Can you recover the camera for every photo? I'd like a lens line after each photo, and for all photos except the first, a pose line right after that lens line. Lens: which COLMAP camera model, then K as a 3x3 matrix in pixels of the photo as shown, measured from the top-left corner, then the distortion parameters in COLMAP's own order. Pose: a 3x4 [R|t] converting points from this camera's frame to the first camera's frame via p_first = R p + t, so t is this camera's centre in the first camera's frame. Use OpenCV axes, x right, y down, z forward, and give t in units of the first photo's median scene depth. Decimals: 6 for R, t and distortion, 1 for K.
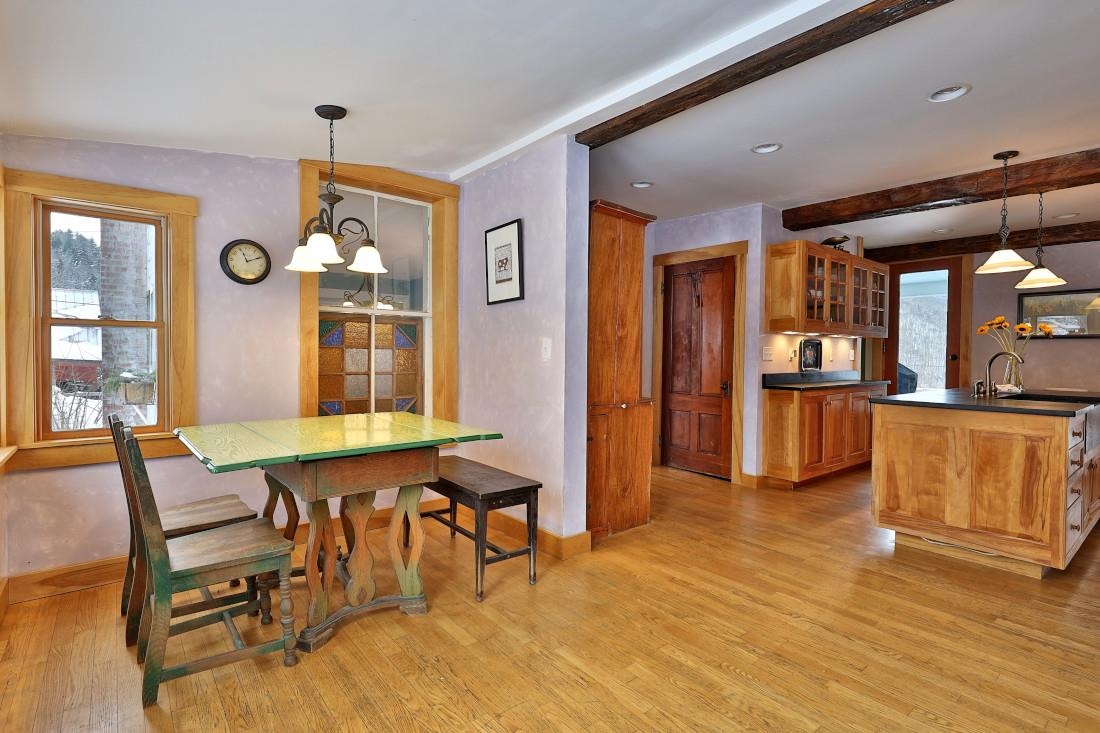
lens RADIAL K [[538.6, 0, 549.4], [0, 538.6, 364.8], [0, 0, 1]] dist [0.002587, 0.000498]
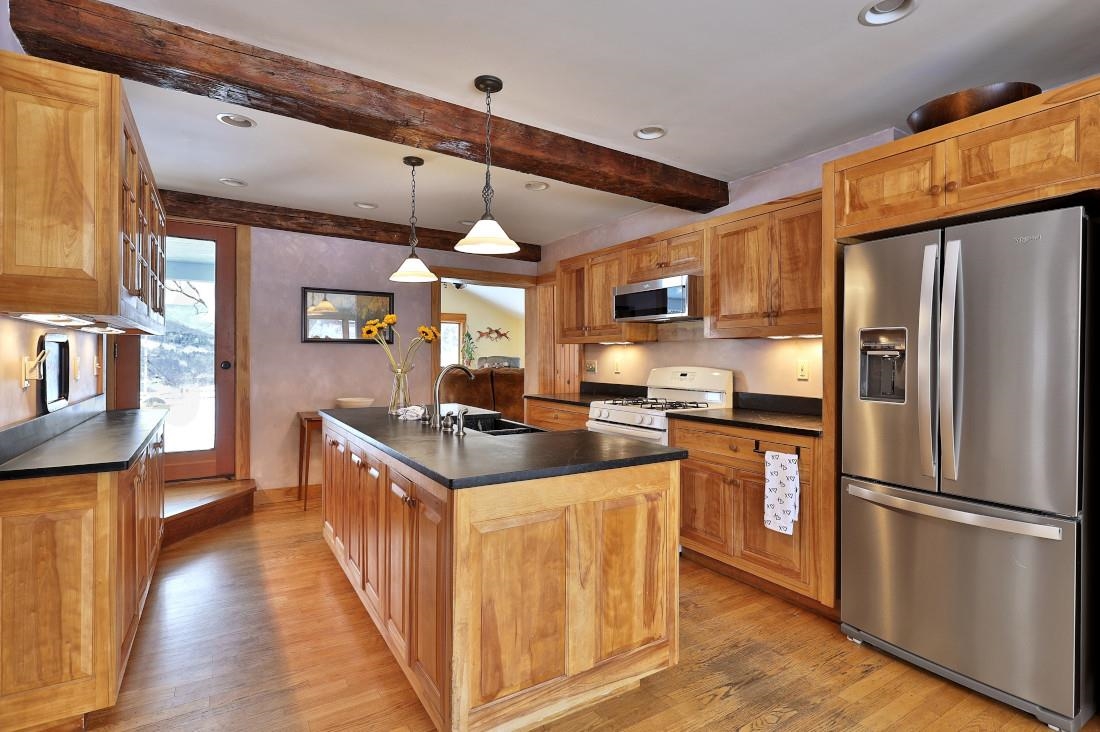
lens RADIAL K [[534.6, 0, 548.7], [0, 534.6, 364.6], [0, 0, 1]] dist [0.001014, 0.000967]
pose [[0.122643, -0.022784, 0.992189, 0.182032], [0.014484, 0.999671, 0.021165, -0.045466], [-0.992345, 0.011775, 0.122933, 0.953278]]
